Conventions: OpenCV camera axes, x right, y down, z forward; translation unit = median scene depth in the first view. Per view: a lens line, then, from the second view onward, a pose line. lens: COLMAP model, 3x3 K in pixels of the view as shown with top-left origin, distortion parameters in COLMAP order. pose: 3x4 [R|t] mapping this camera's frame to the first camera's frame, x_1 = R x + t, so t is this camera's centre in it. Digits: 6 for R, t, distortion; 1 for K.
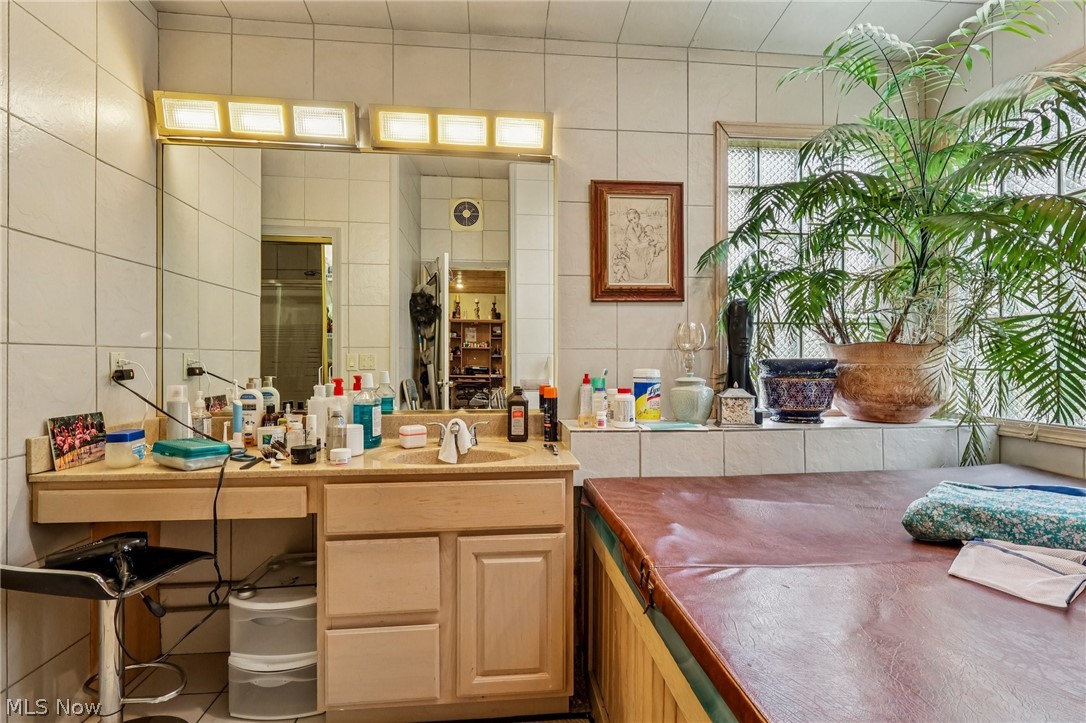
lens RADIAL K [[515.0, 0, 543.0], [0, 515.0, 361.5], [0, 0, 1]] dist [-0.000722, -0.000216]
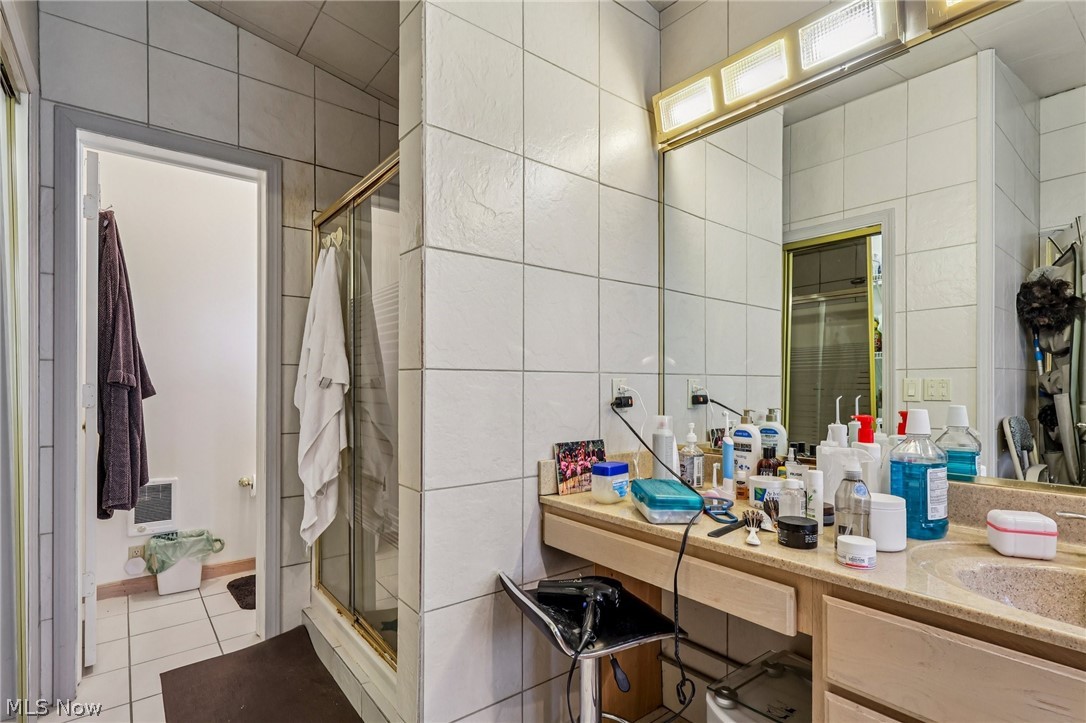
lens RADIAL K [[522.7, 0, 540.4], [0, 522.7, 385.5], [0, 0, 1]] dist [0.000448, 0.000426]
pose [[0.544050, -0.002040, -0.839050, -0.075645], [-0.002703, 0.999988, -0.004184, -0.000477], [0.839048, 0.004544, 0.544038, 0.317520]]
